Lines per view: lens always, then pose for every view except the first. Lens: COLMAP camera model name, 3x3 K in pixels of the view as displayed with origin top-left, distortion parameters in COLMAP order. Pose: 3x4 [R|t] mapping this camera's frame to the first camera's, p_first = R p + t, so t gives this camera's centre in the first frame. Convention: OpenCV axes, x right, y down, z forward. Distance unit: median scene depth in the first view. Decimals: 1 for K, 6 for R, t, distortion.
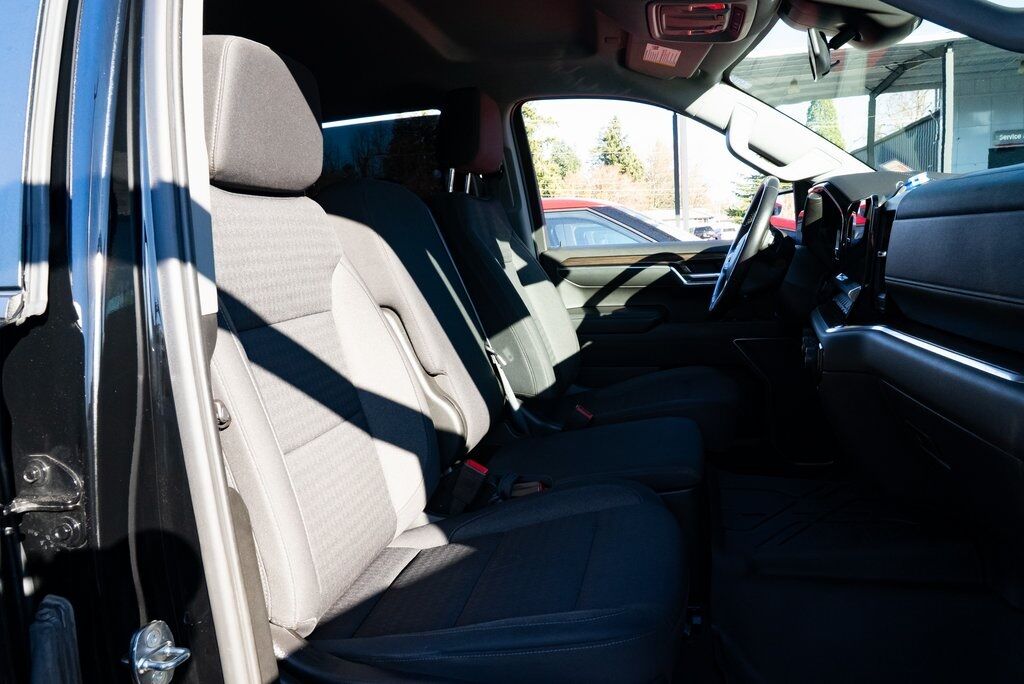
lens RADIAL K [[696.5, 0, 516.8], [0, 696.5, 348.5], [0, 0, 1]] dist [-0.033249, 0.017510]
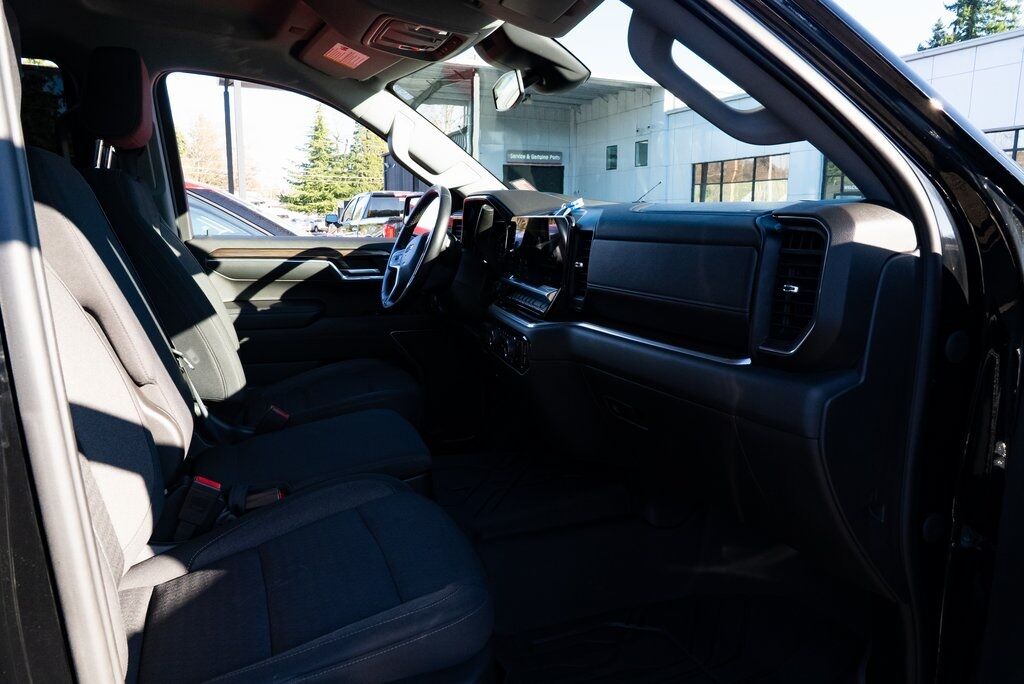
lens RADIAL K [[696.5, 0, 517.6], [0, 696.5, 346.5], [0, 0, 1]] dist [-0.033249, 0.017510]
pose [[0.811073, -0.037519, 0.583741, -0.177433], [0.028436, 0.999290, 0.024717, -0.013324], [-0.584254, -0.003448, 0.811564, 0.022743]]
